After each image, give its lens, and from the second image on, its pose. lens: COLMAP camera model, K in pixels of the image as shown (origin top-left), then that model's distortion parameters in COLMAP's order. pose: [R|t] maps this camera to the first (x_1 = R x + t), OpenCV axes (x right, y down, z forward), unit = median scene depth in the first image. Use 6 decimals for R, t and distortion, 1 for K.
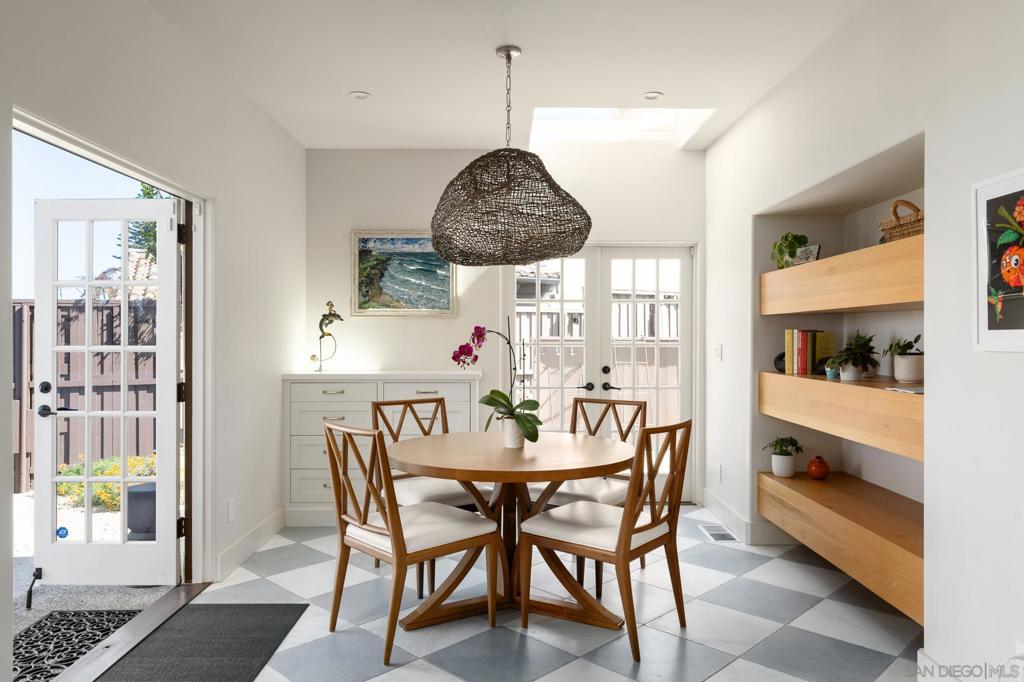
lens RADIAL K [[729.3, 0, 512.0], [0, 729.3, 341.0], [0, 0, 1]] dist [0.005788, -0.000983]
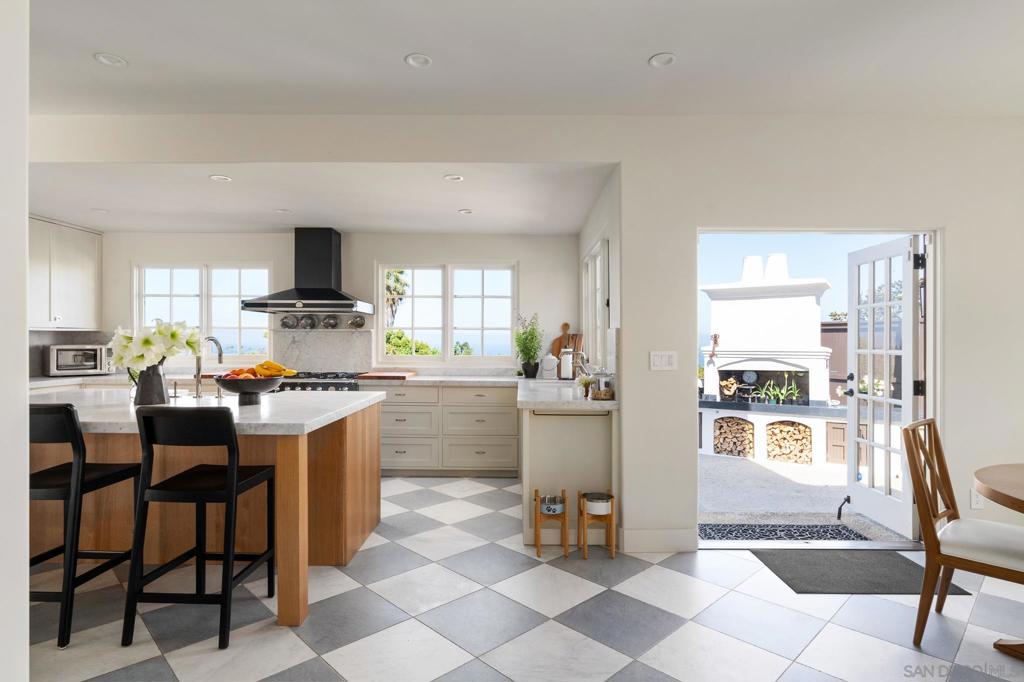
lens RADIAL K [[549.0, 0, 512.0], [0, 549.0, 341.0], [0, 0, 1]] dist [0.000032, 0.000232]
pose [[-0.023149, -0.001993, -0.999730, 0.524351], [-0.011684, 0.999930, -0.001723, -0.000167], [0.999664, 0.011641, -0.023171, 0.335161]]
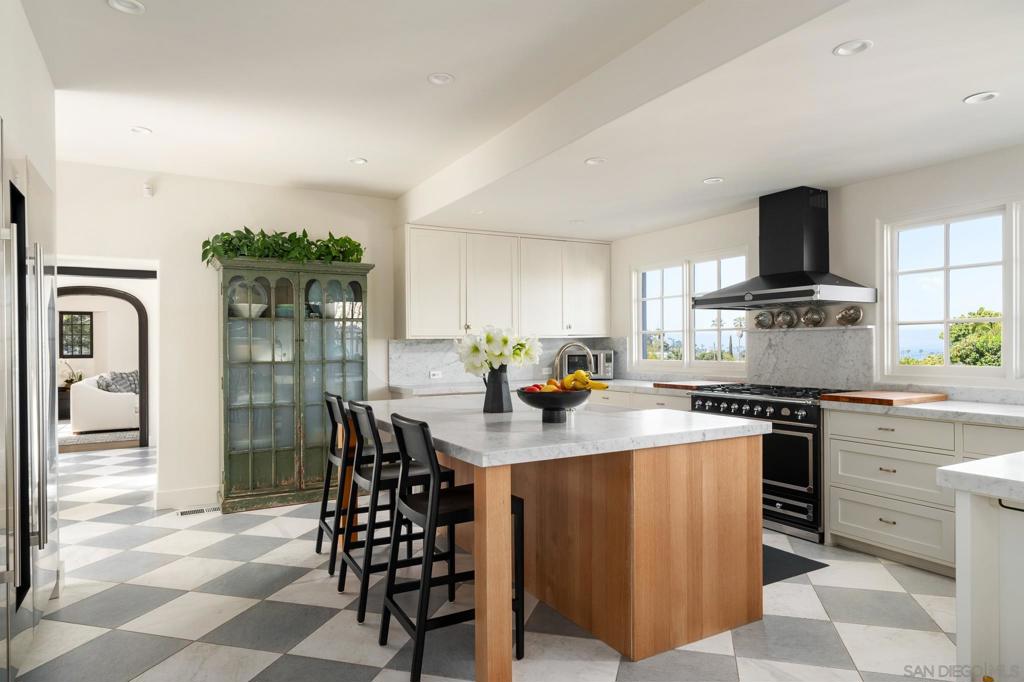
lens RADIAL K [[622.9, 0, 512.0], [0, 622.9, 341.0], [0, 0, 1]] dist [-0.001405, -0.000084]
pose [[-0.875748, 0.002634, -0.482762, 0.116408], [0.004723, 0.999984, -0.003111, -0.001884], [0.482746, -0.005004, -0.875746, 0.606484]]
